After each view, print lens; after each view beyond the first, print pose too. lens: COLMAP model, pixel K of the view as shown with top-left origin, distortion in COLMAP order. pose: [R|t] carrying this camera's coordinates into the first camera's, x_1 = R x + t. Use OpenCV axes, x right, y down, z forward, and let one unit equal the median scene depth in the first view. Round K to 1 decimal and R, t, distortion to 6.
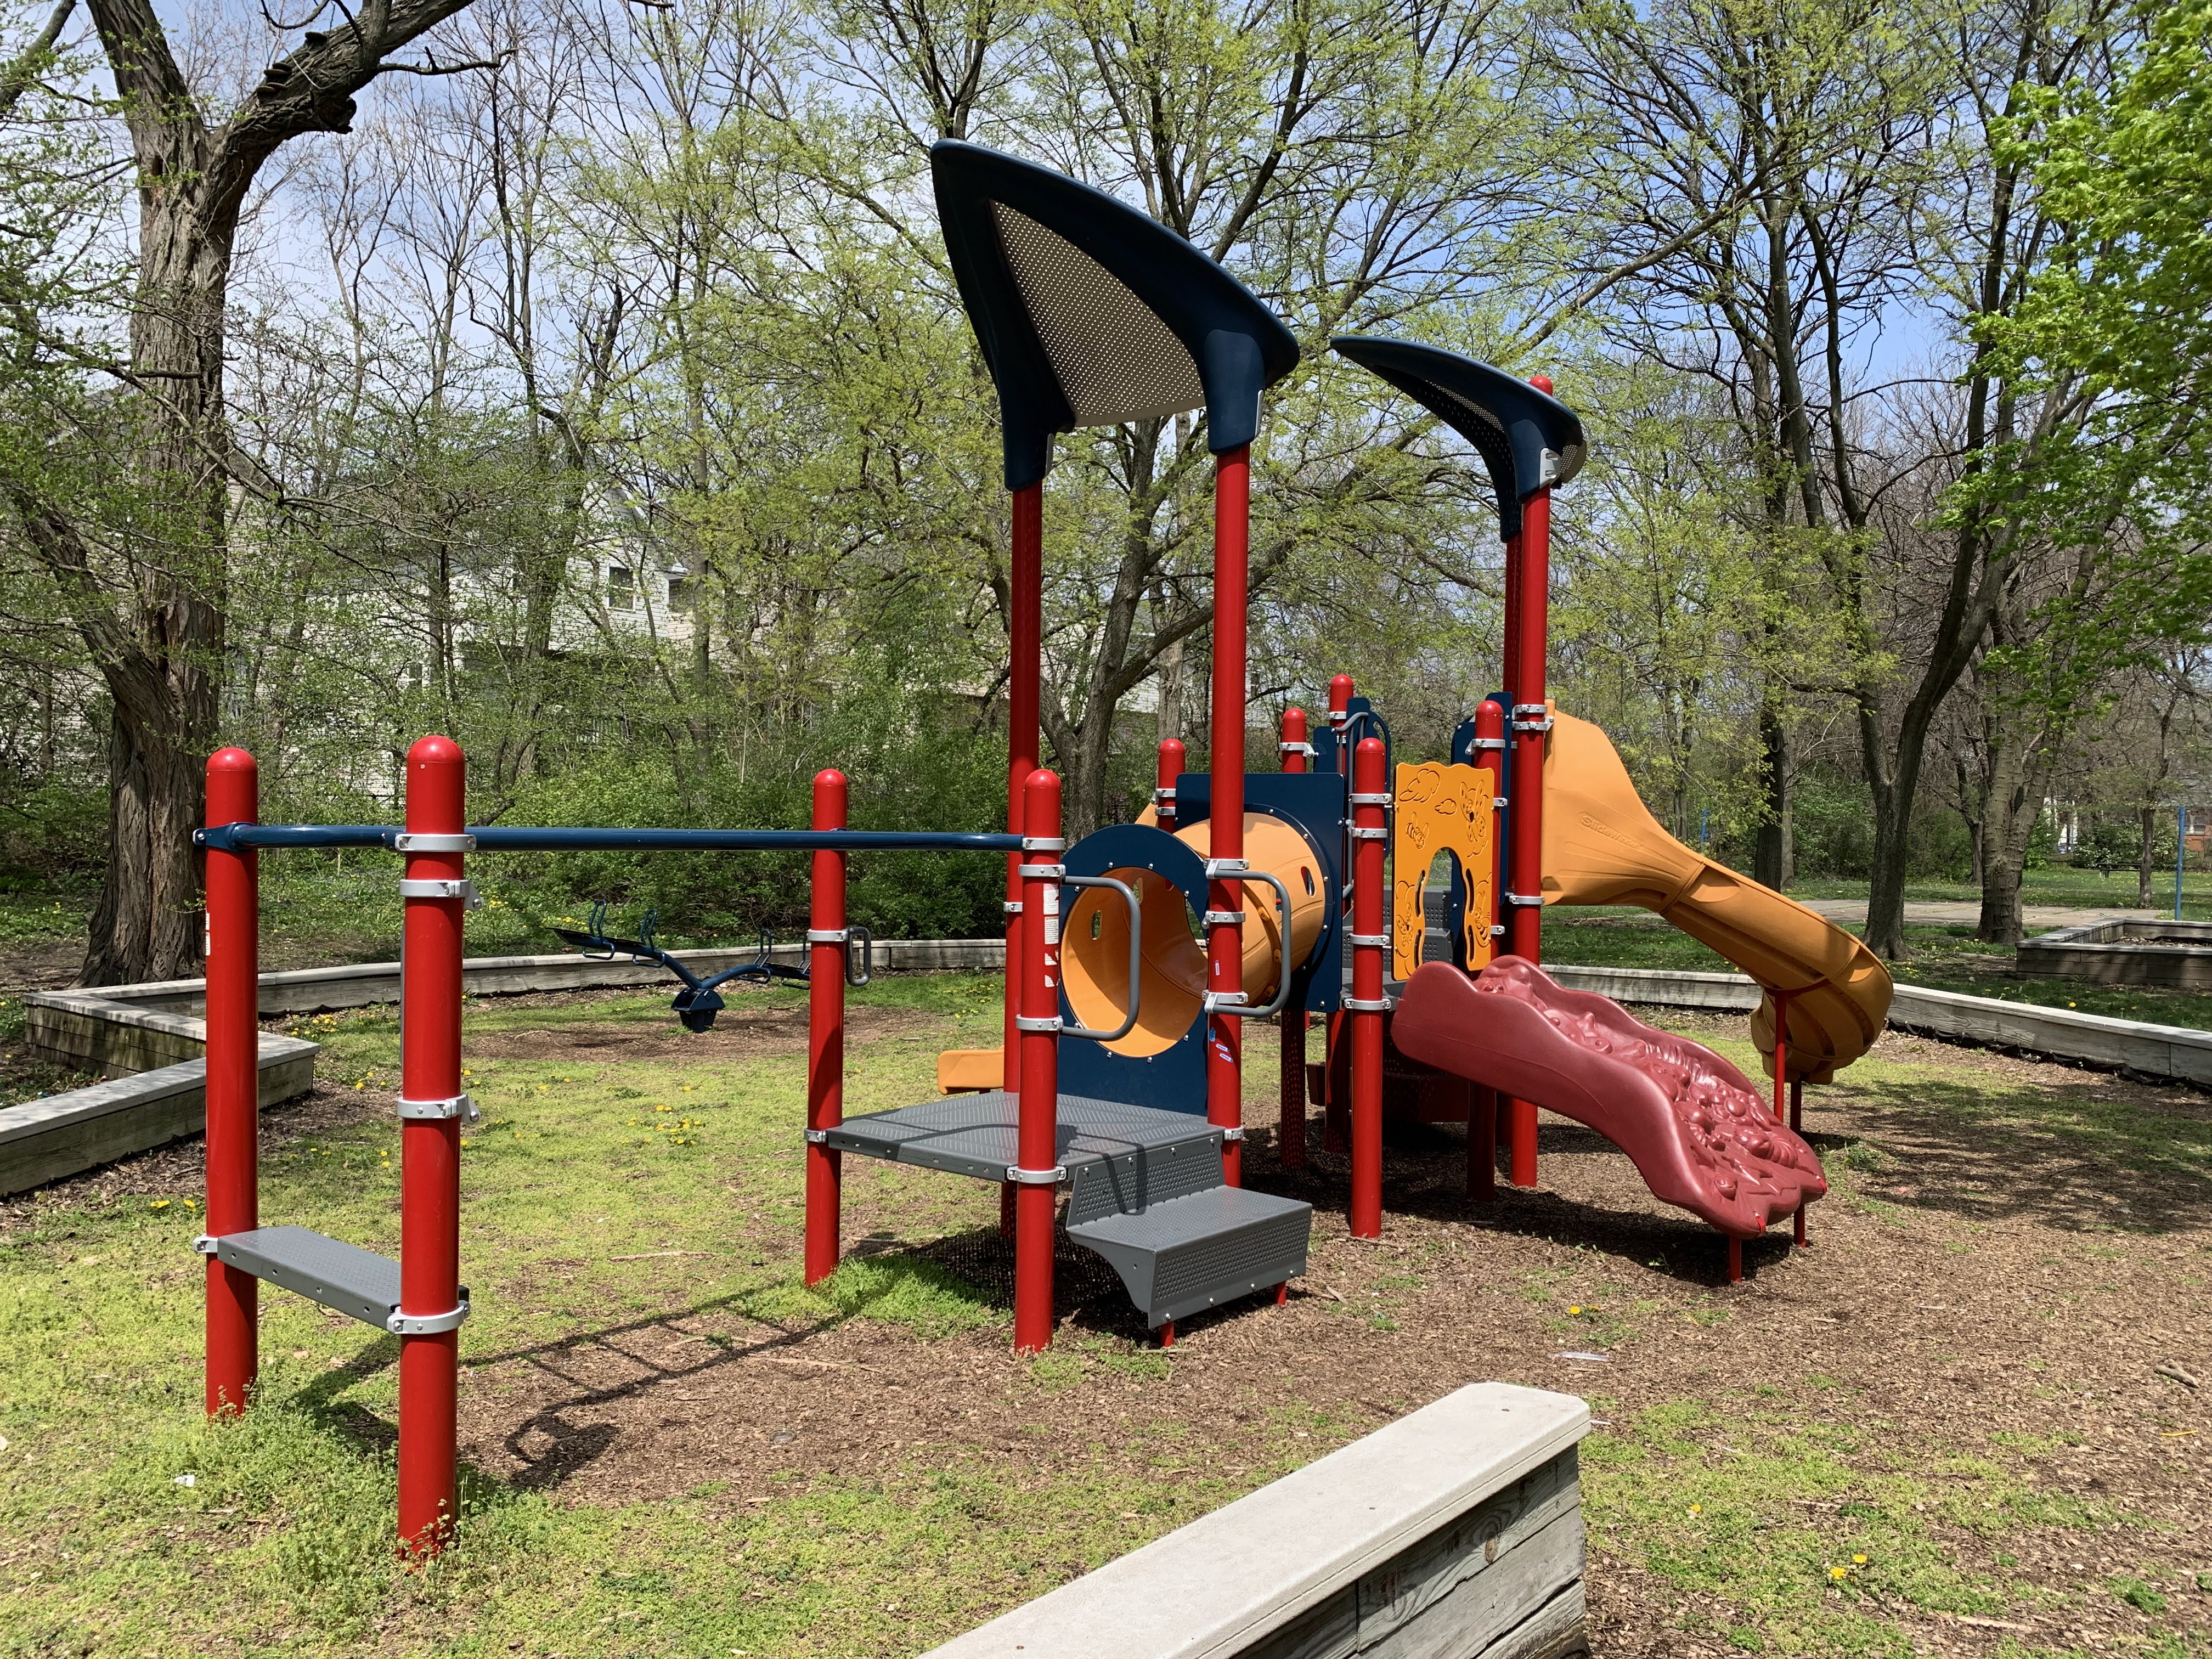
lens RADIAL K [[1701.8, 0, 1106.0], [0, 1701.8, 829.5], [0, 0, 1]] dist [0.004896, 0.003560]
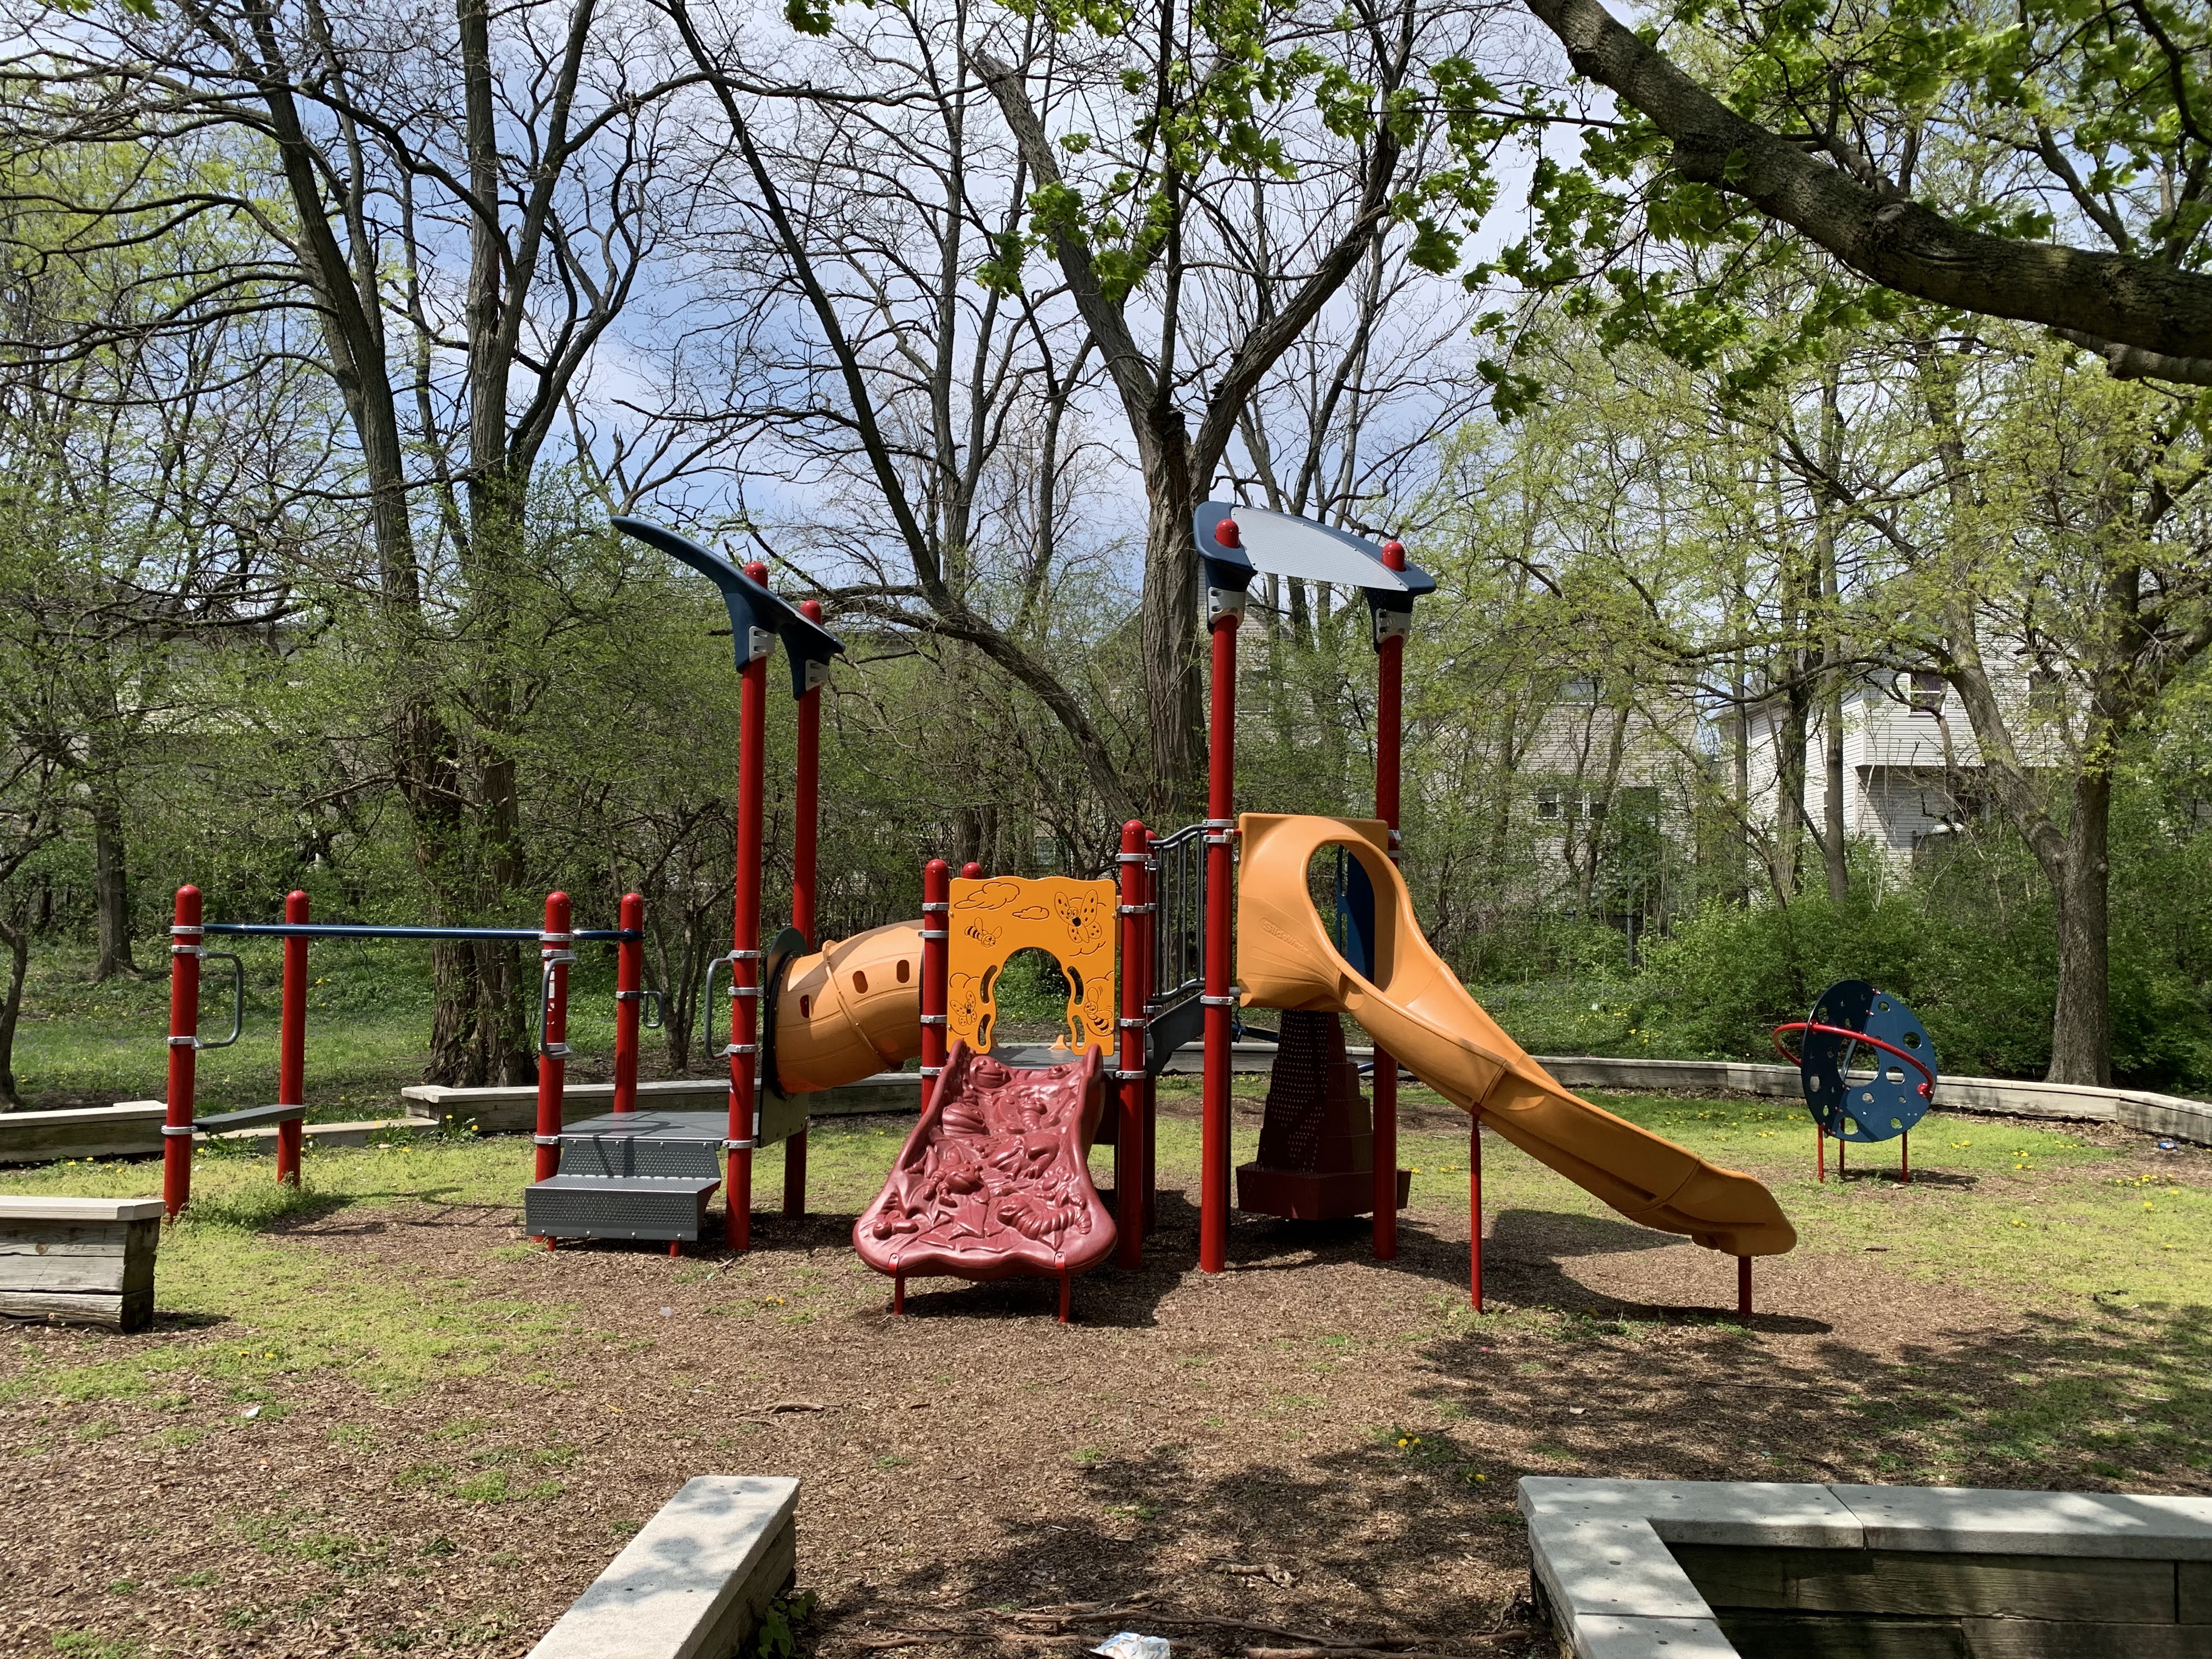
lens RADIAL K [[1701.8, 0, 1106.0], [0, 1701.8, 829.5], [0, 0, 1]] dist [0.004896, 0.003560]
pose [[0.561009, -0.055008, -0.825980, 1.183325], [-0.007476, 0.997412, -0.071503, 0.012202], [0.827776, 0.046289, 0.559146, 0.366218]]
